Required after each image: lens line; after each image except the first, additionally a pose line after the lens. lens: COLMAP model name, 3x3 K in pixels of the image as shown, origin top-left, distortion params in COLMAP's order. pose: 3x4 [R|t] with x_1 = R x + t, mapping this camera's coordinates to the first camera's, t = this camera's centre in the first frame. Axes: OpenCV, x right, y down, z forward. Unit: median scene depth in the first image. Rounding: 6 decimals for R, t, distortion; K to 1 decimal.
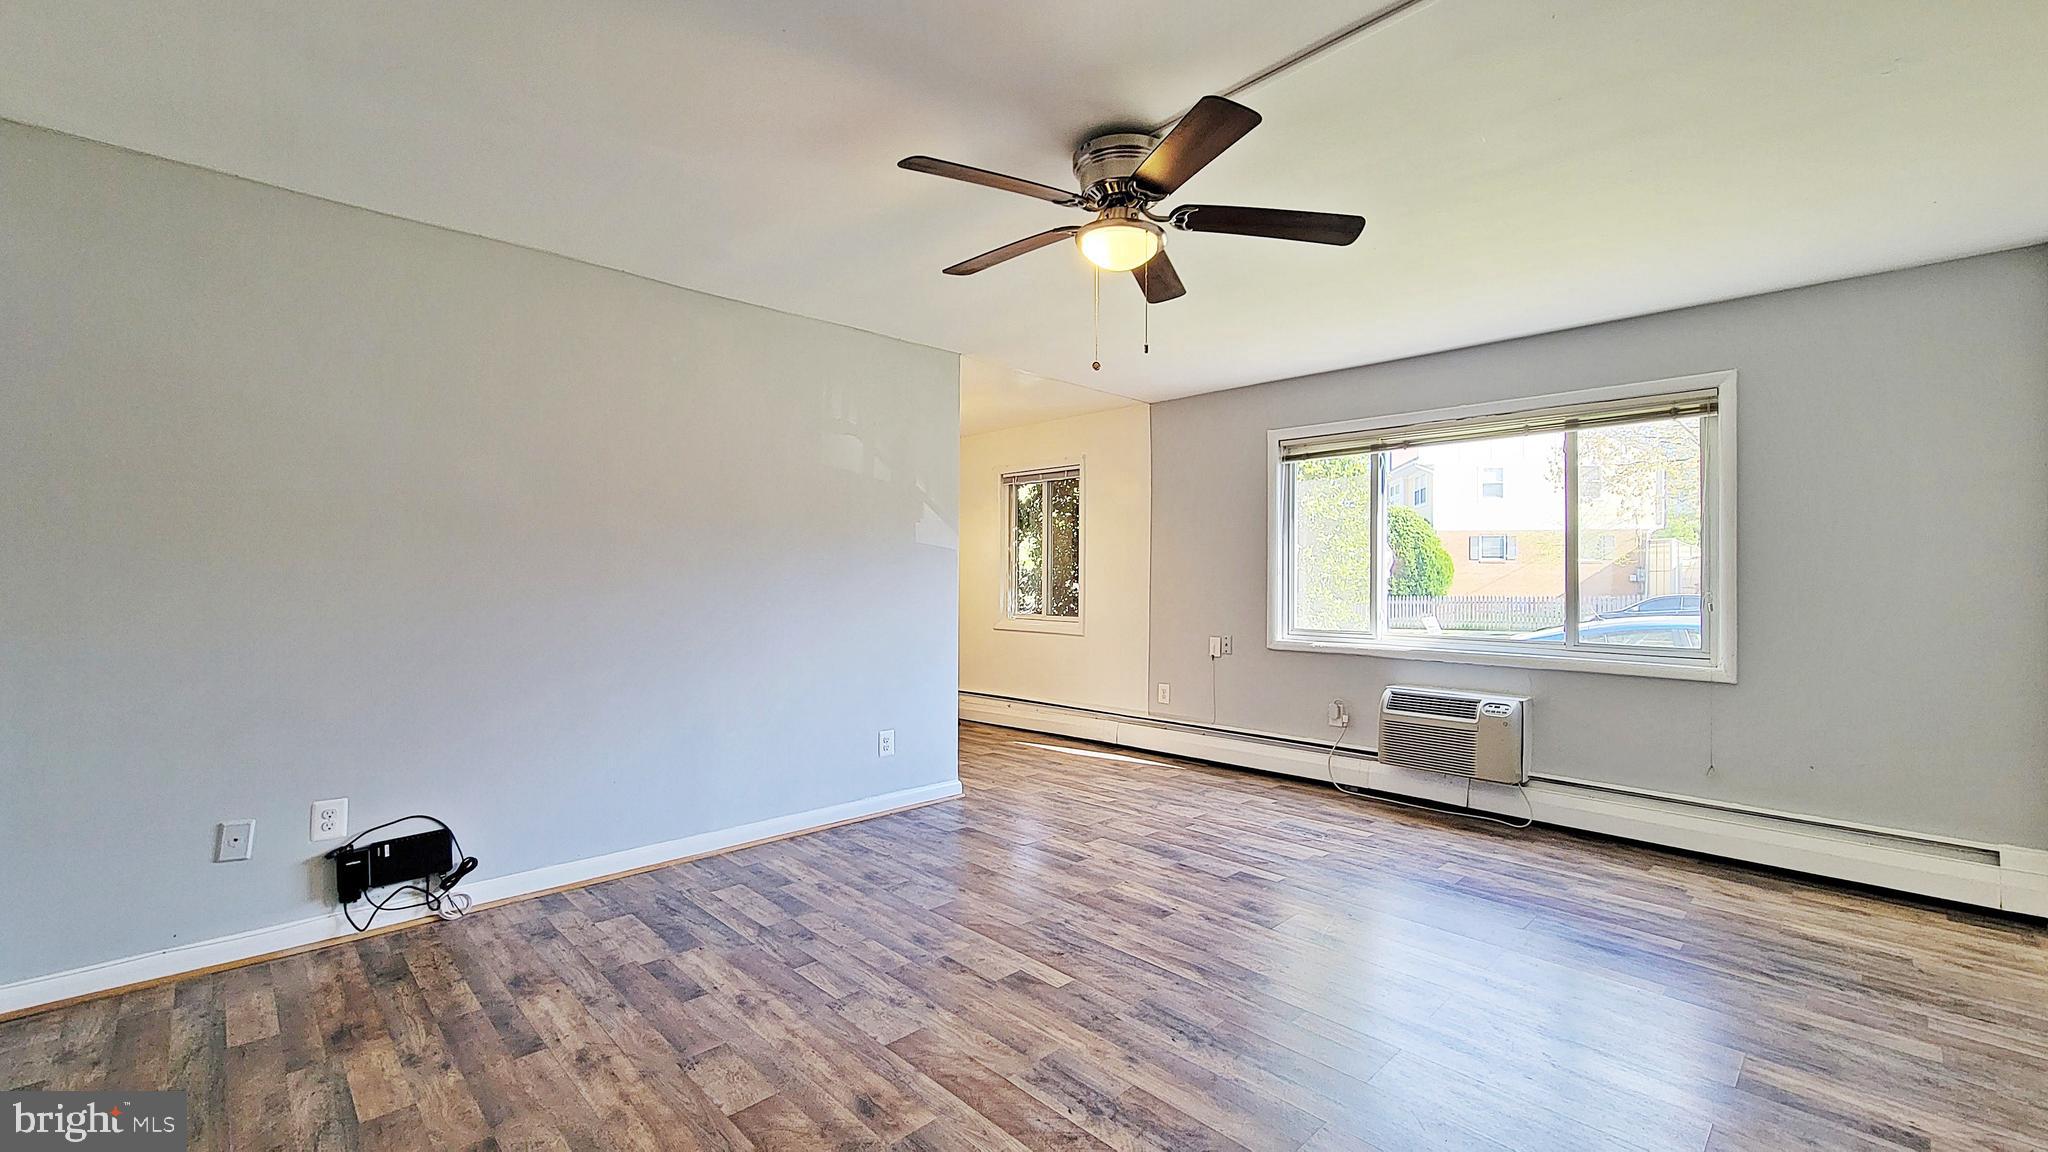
lens RADIAL K [[832.1, 0, 1028.6], [0, 832.1, 586.3], [0, 0, 1]] dist [0.002938, -0.000219]
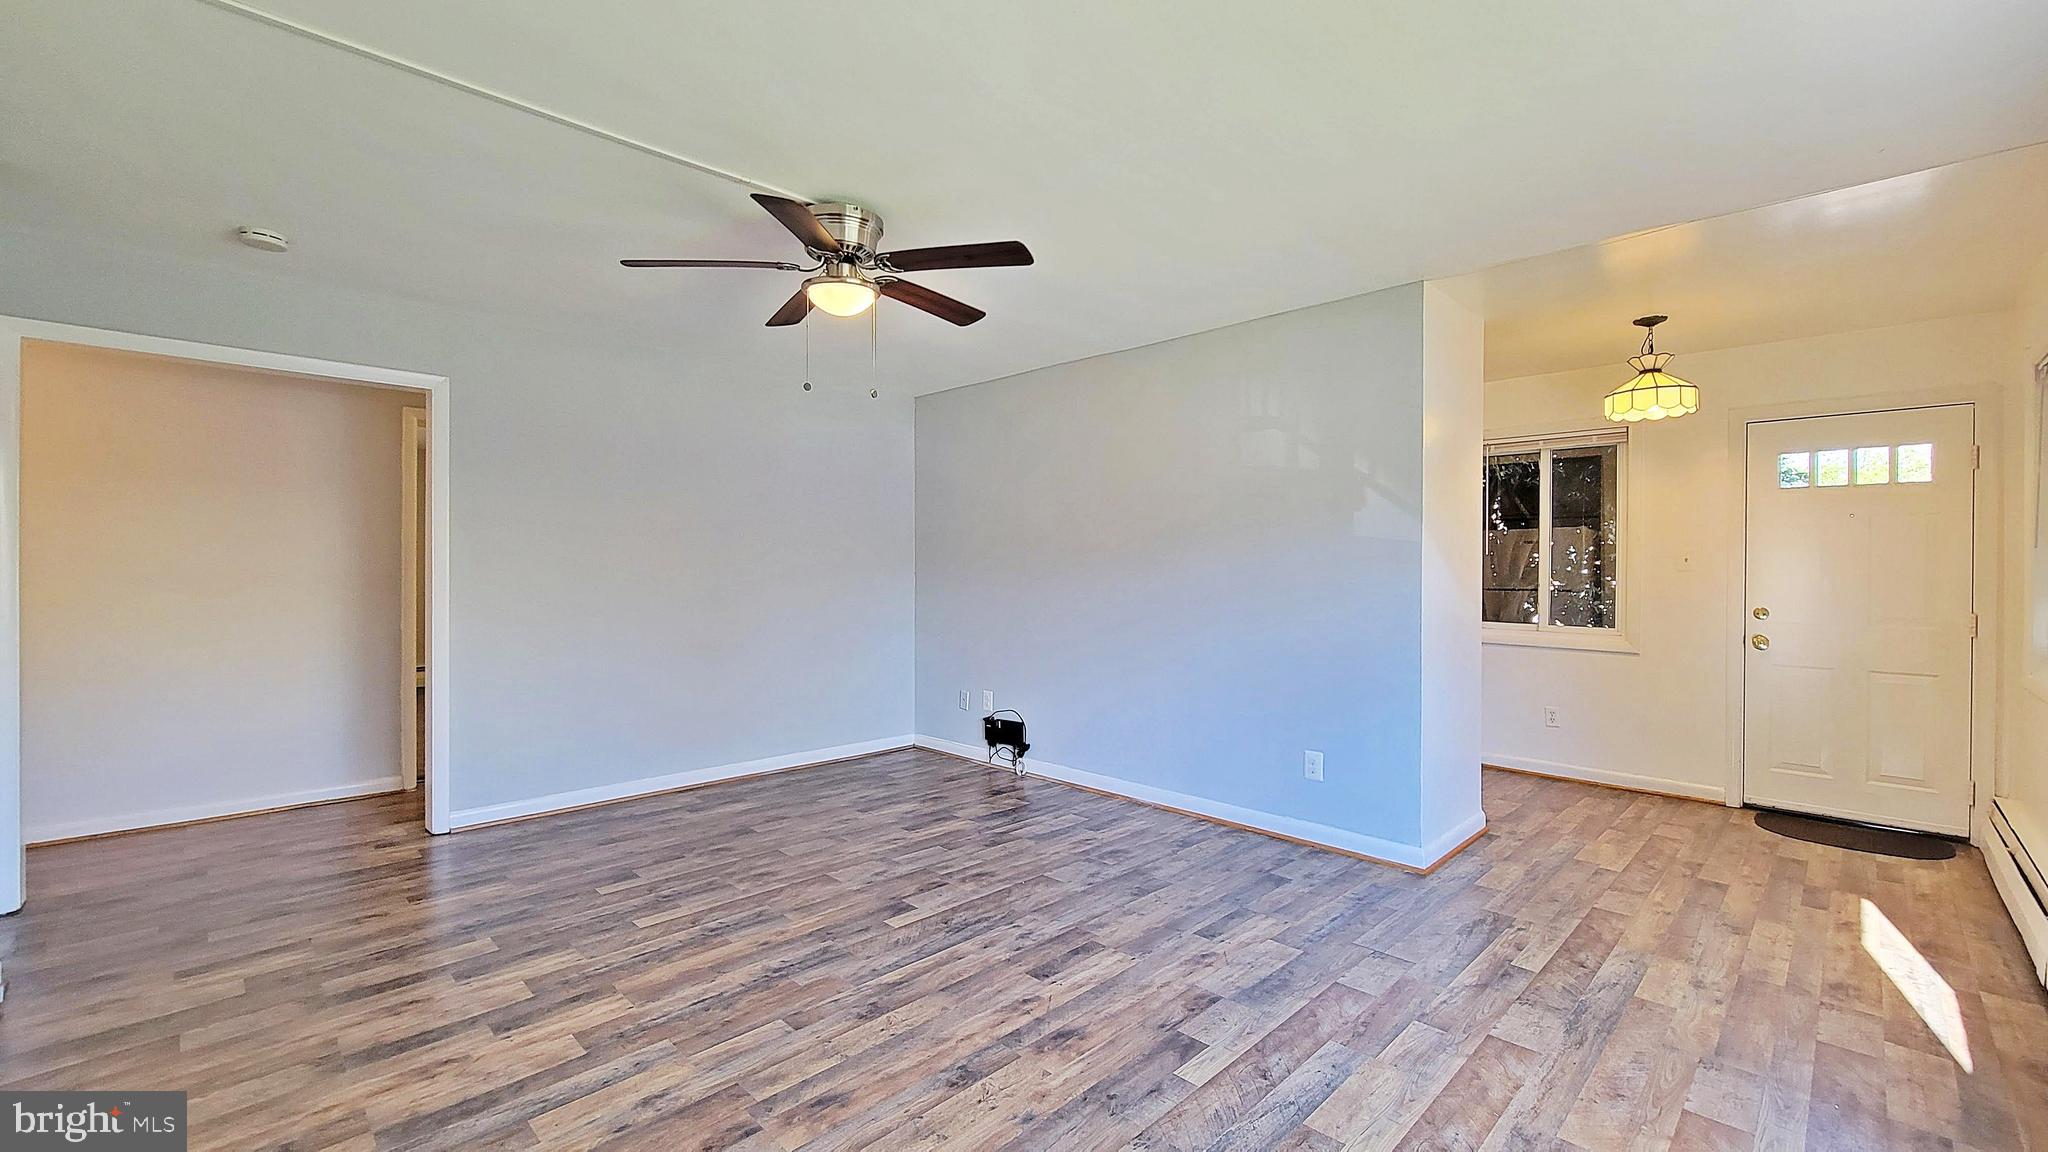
lens RADIAL K [[832.1, 0, 1025.2], [0, 832.1, 569.8], [0, 0, 1]] dist [0.002938, -0.000219]
pose [[0.008305, -0.007803, -0.999935, 1.053925], [-0.011889, 0.999898, -0.007902, -0.011088], [0.999895, 0.011954, 0.008211, 1.016809]]
